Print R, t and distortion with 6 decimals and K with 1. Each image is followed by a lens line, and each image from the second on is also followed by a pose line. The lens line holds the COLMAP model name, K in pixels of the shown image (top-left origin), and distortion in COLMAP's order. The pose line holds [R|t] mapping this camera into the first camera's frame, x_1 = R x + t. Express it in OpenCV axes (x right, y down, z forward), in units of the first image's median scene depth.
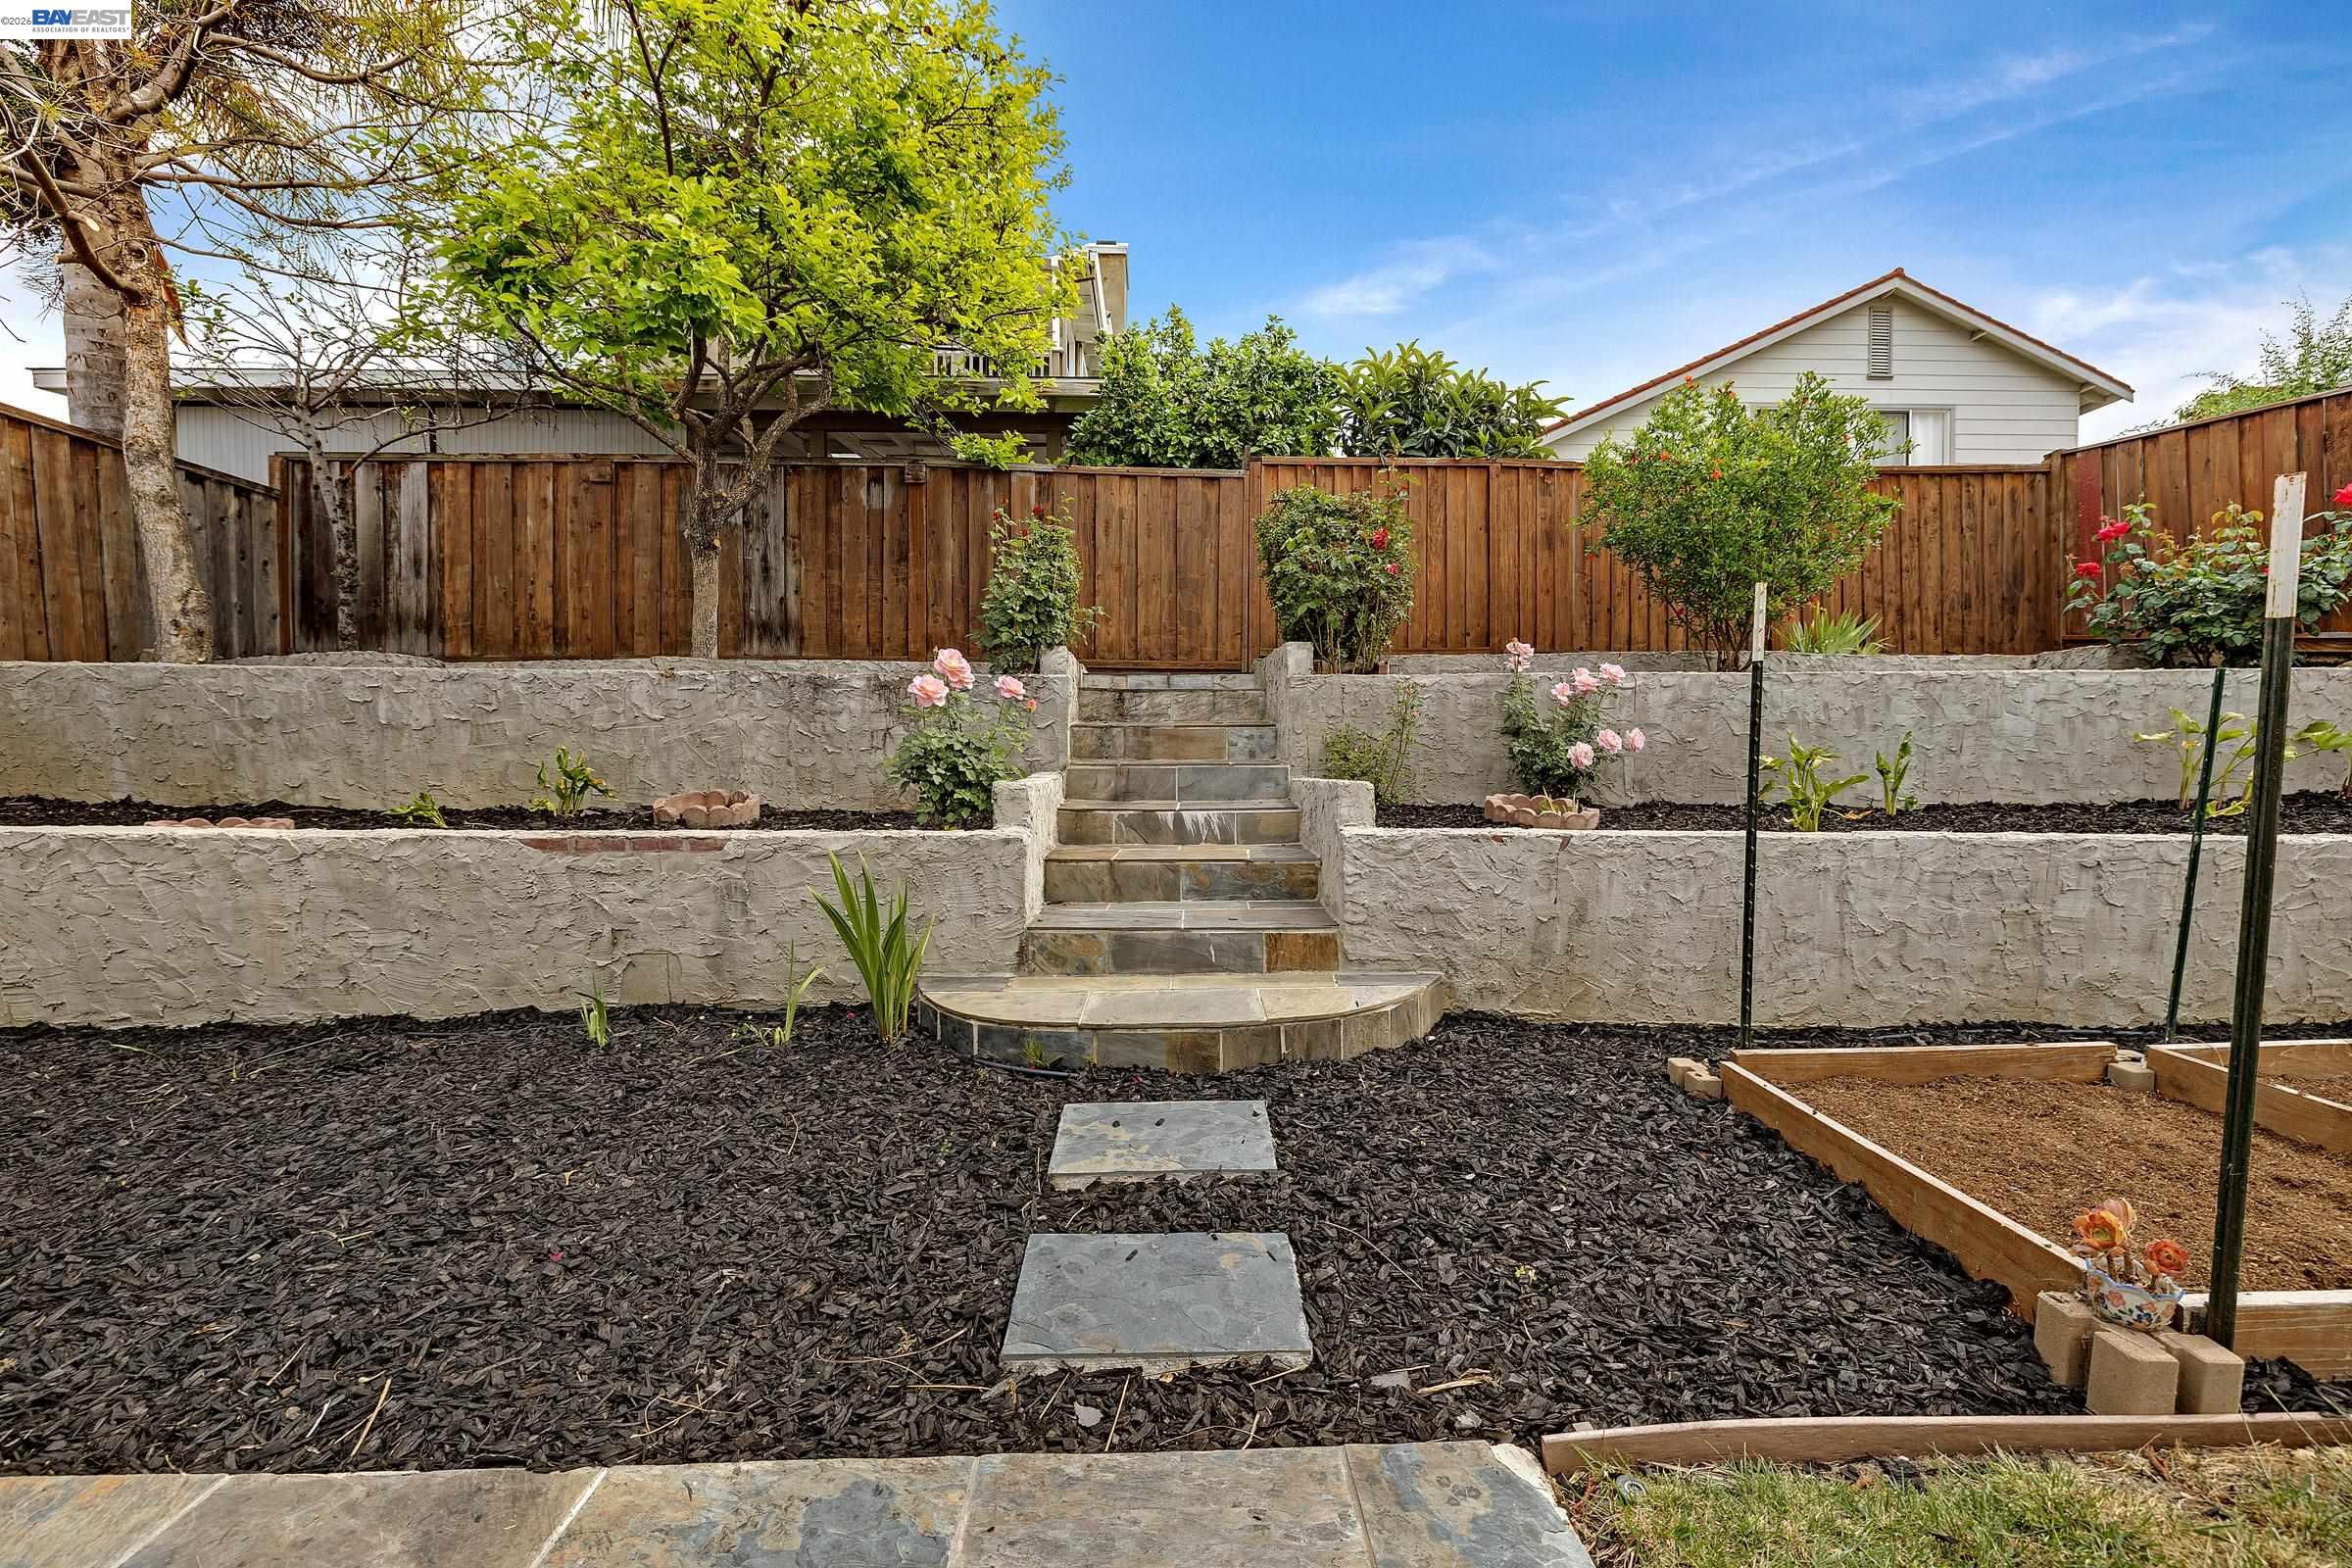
lens RADIAL K [[980.5, 0, 1173.6], [0, 980.5, 787.4], [0, 0, 1]] dist [-0.002251, 0.000253]
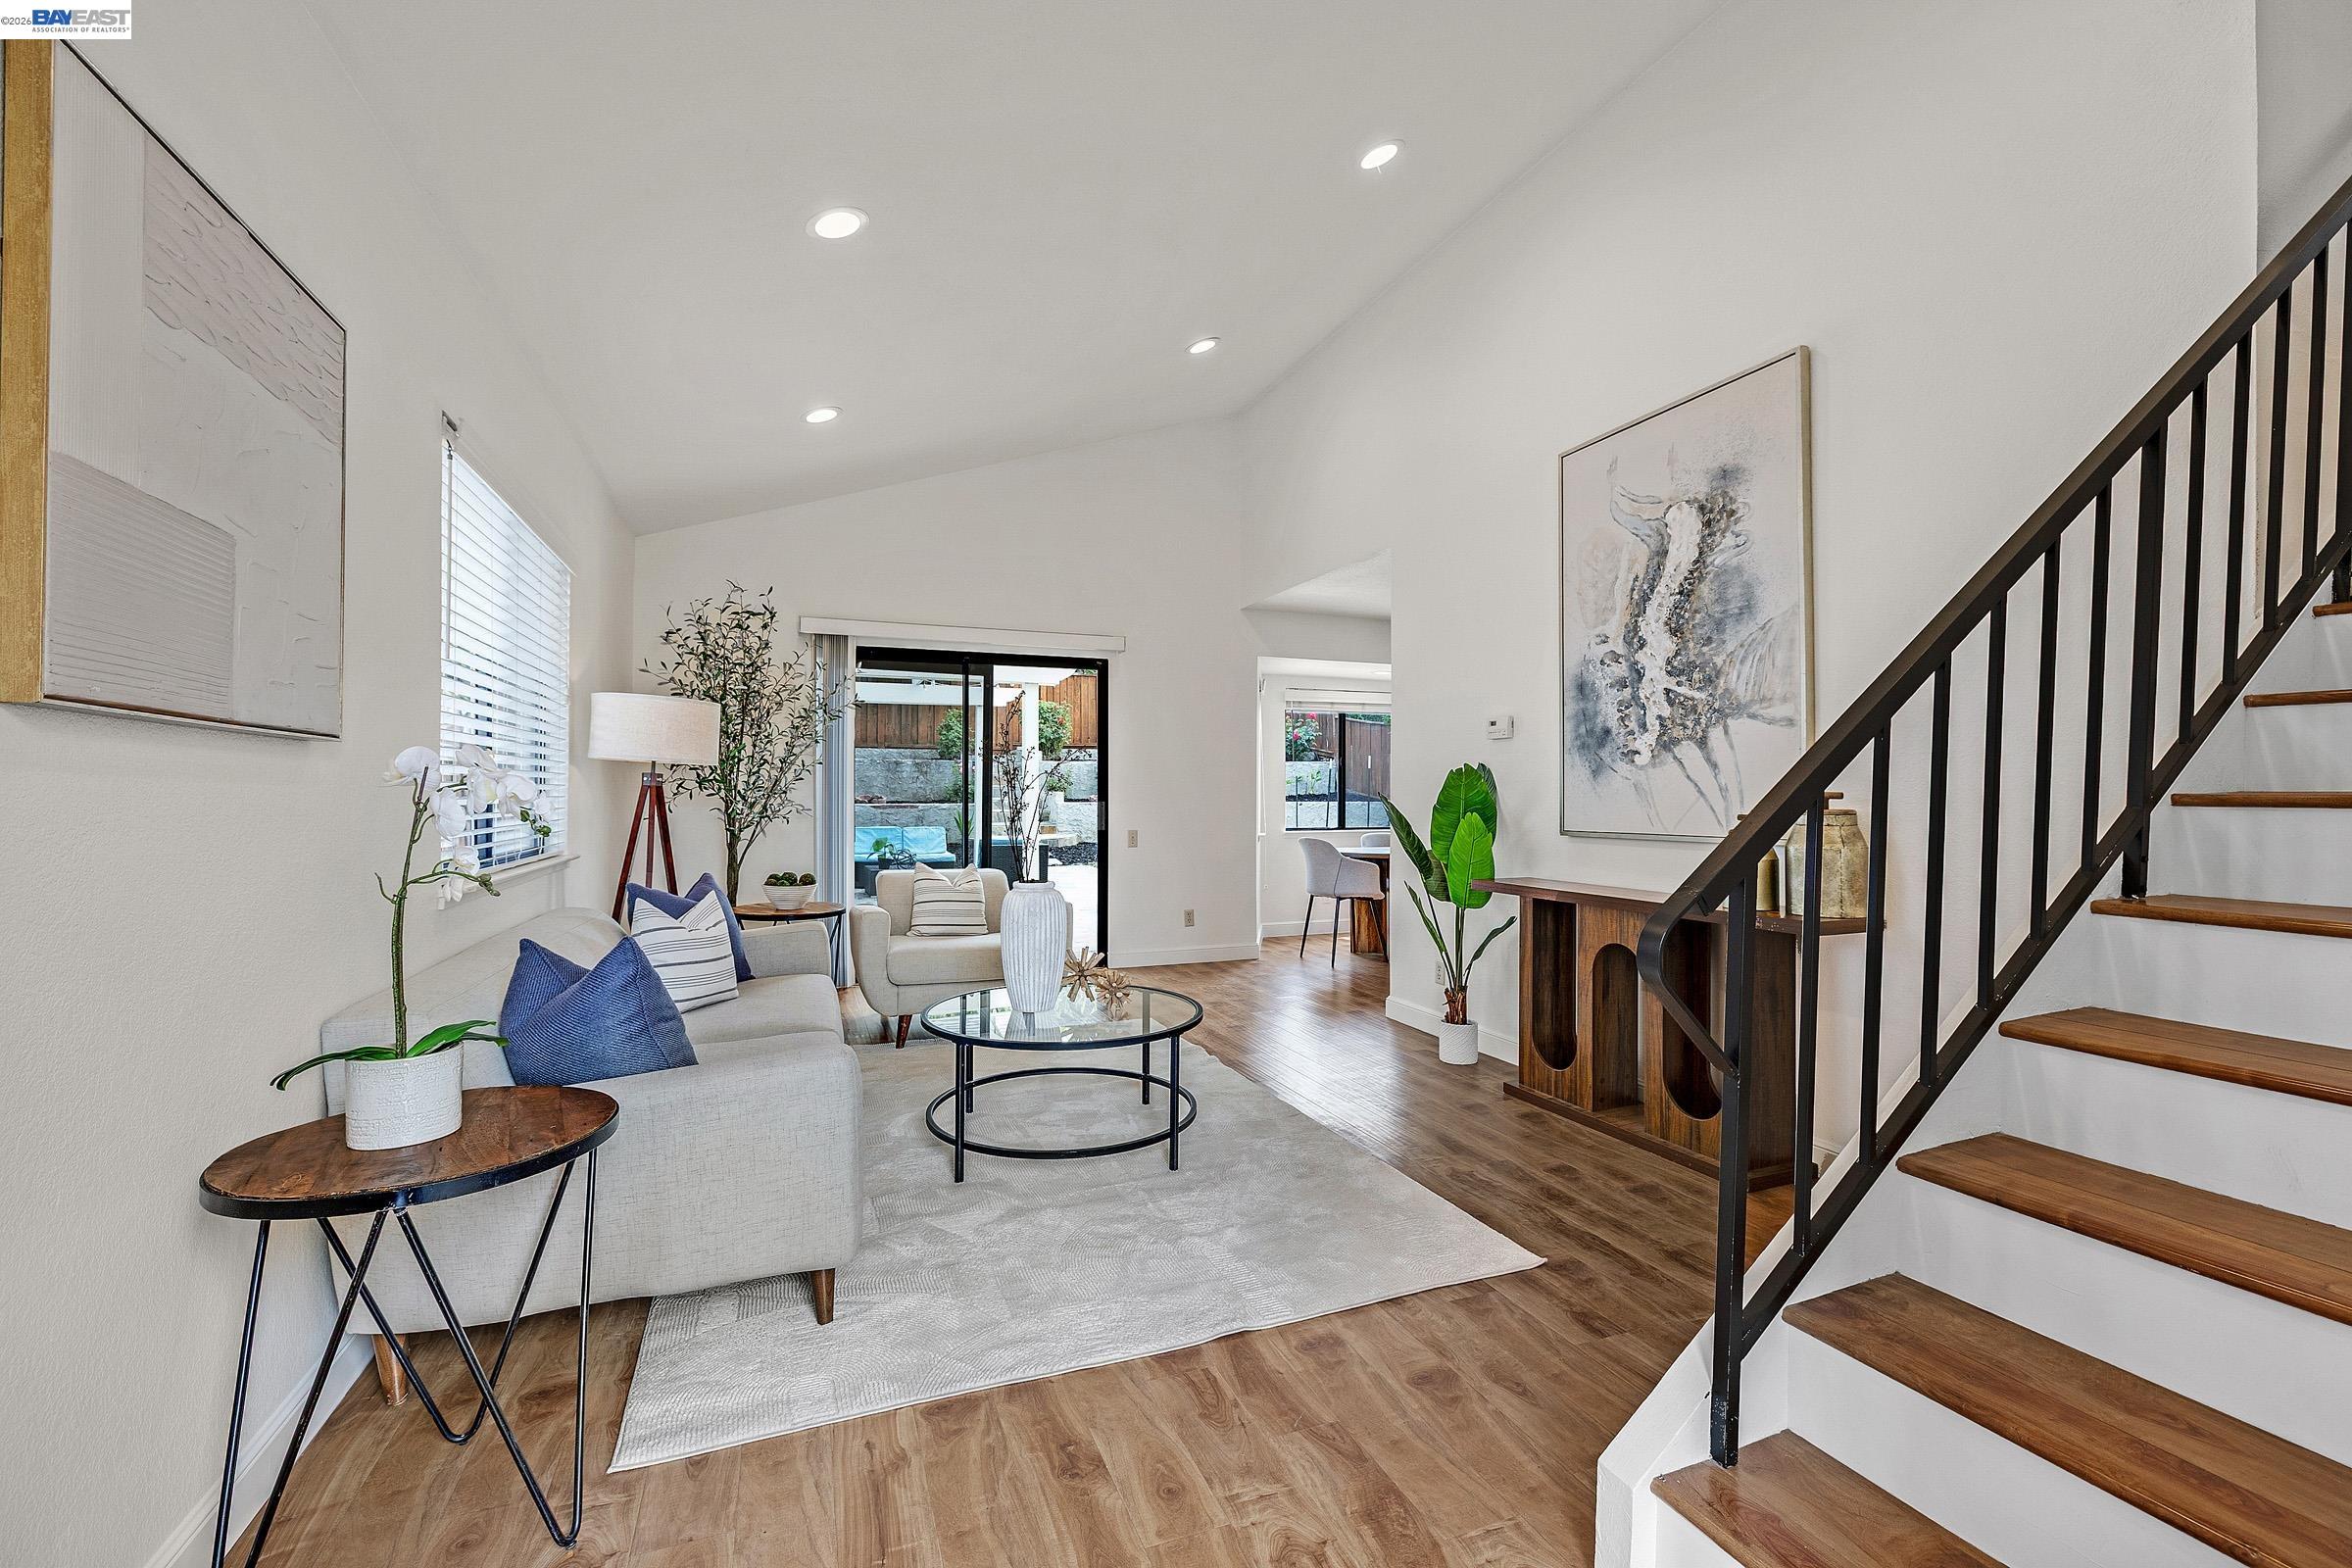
lens RADIAL K [[981.9, 0, 1171.0], [0, 981.9, 784.5], [0, 0, 1]] dist [-0.002130, 0.000311]
pose [[0.938364, 0.002883, 0.345638, -0.529337], [0.003836, 0.999817, -0.018752, 0.027654], [-0.345629, 0.018922, 0.938181, -2.017064]]
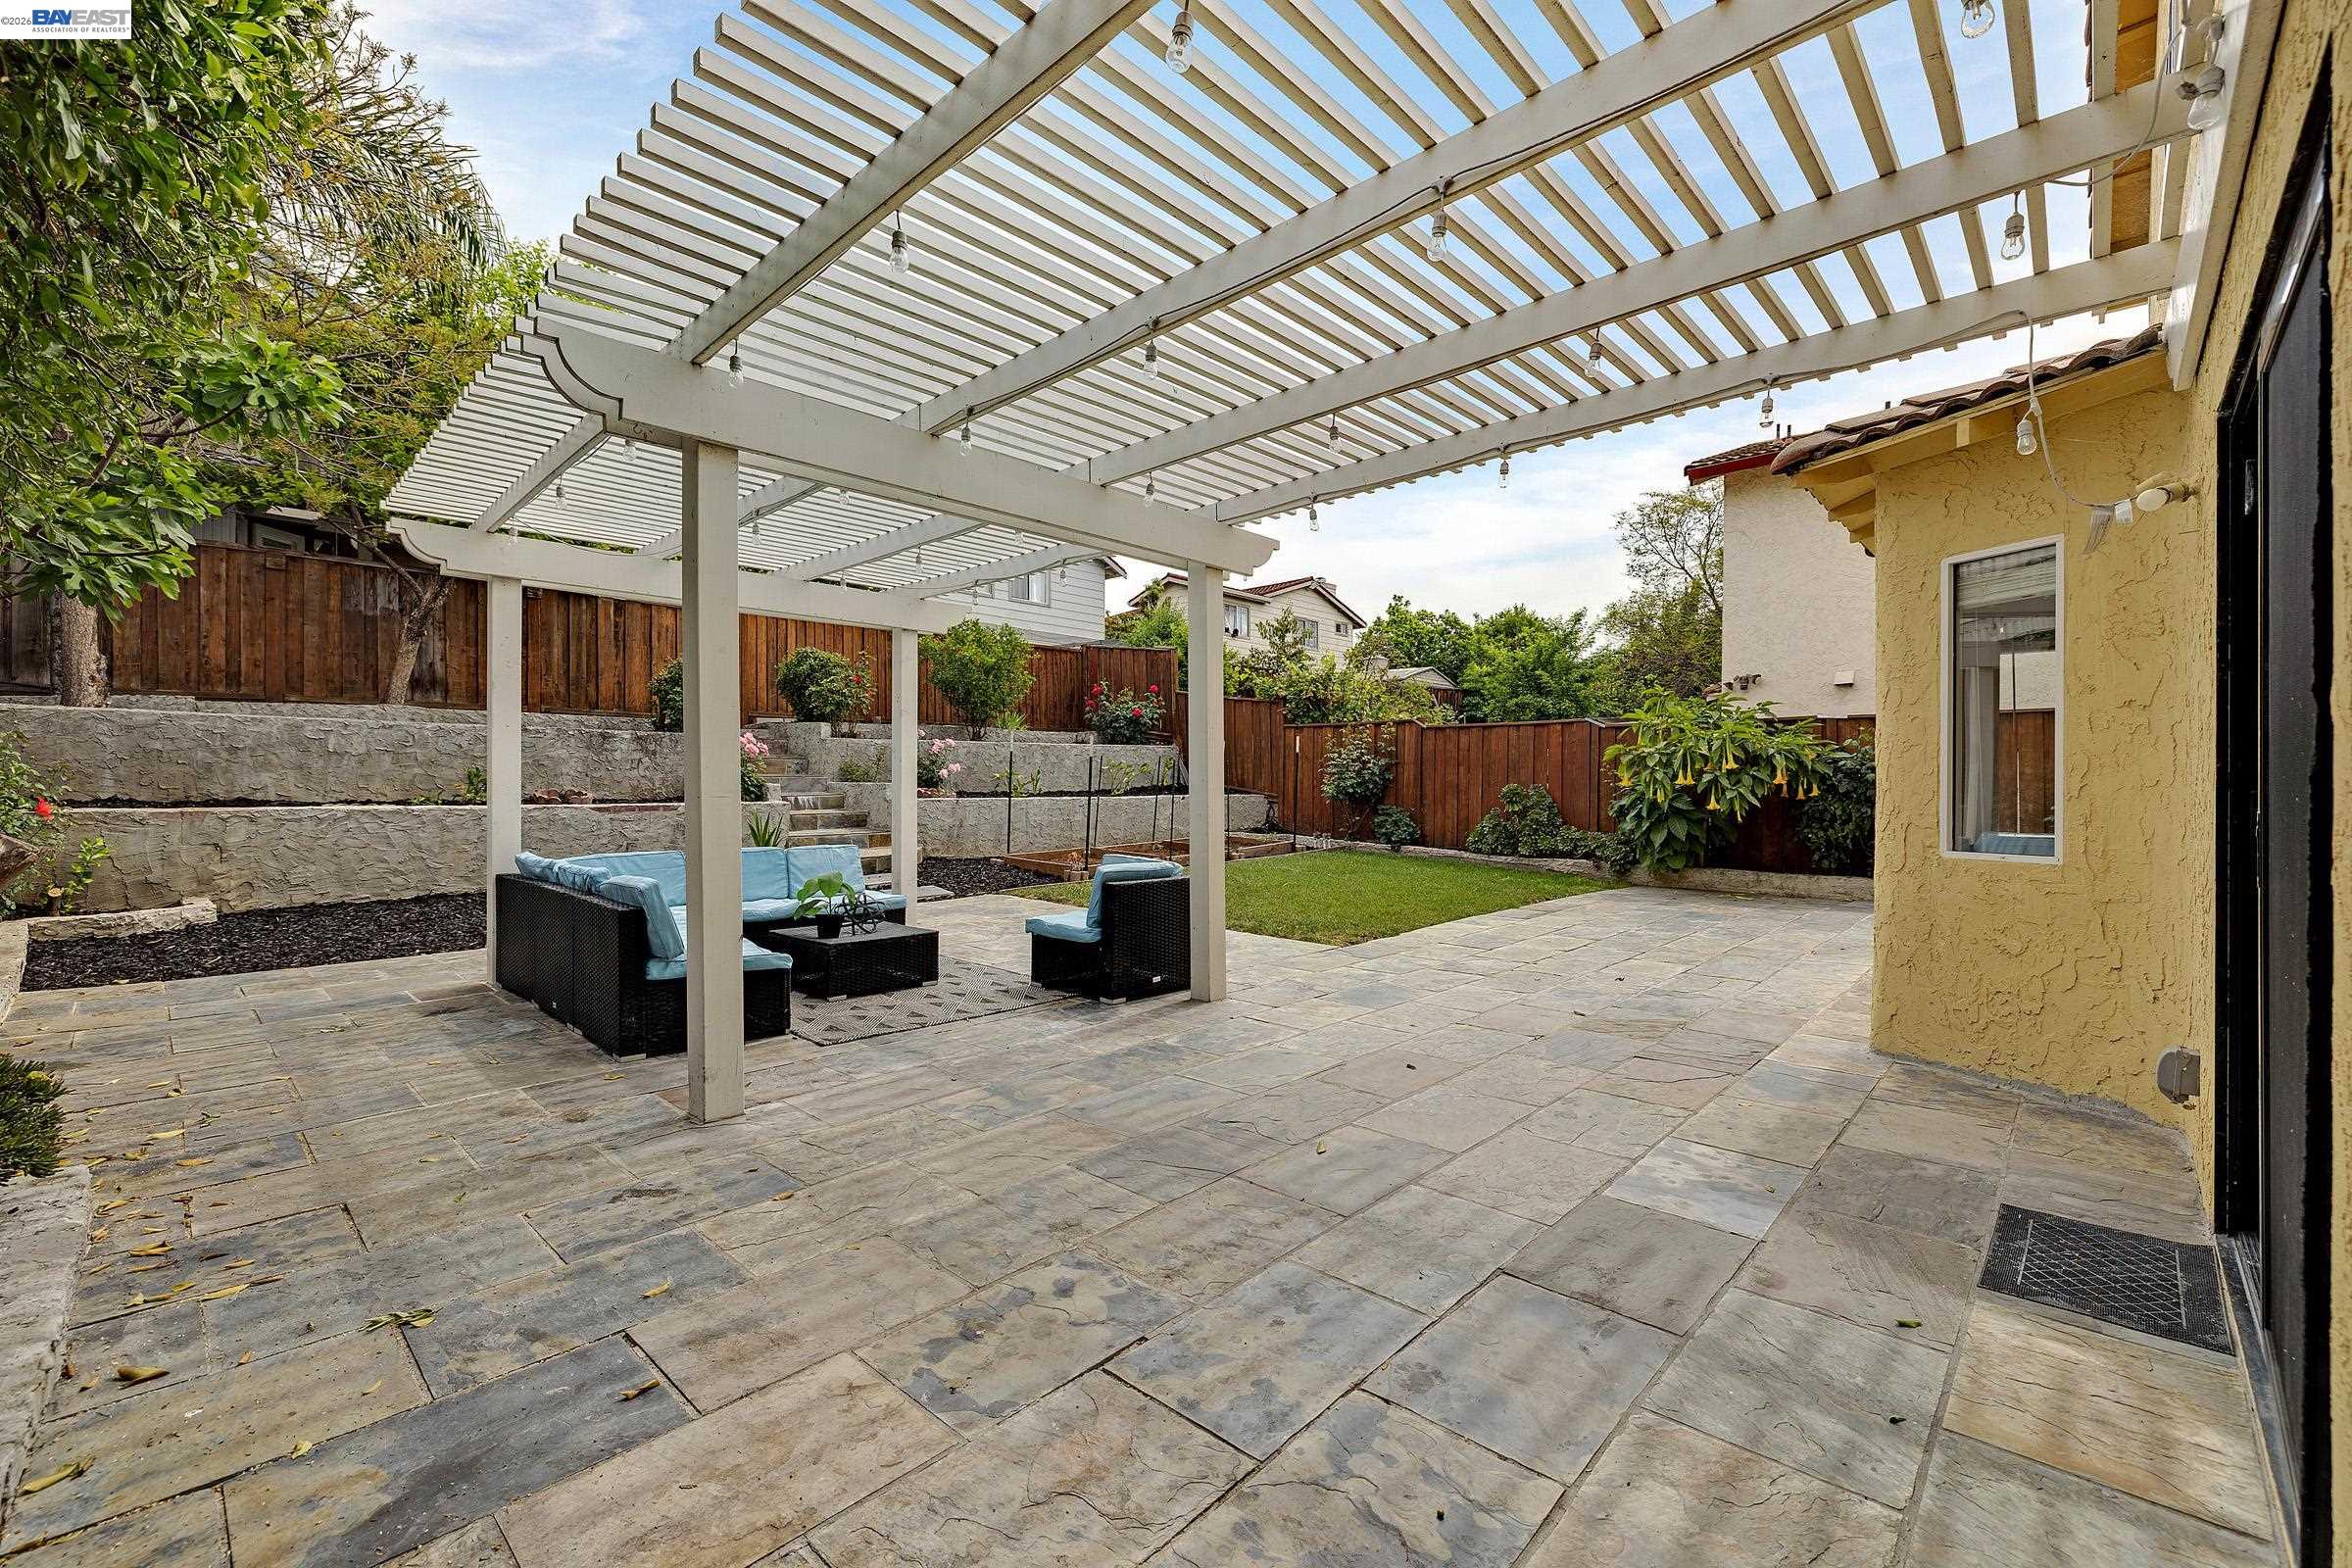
lens RADIAL K [[981.9, 0, 1171.0], [0, 981.9, 784.5], [0, 0, 1]] dist [-0.002130, 0.000311]
pose [[0.700912, -0.003223, 0.713241, -0.810940], [0.010386, 0.999930, -0.005687, 0.014237], [-0.713172, 0.011394, 0.700896, -1.015014]]
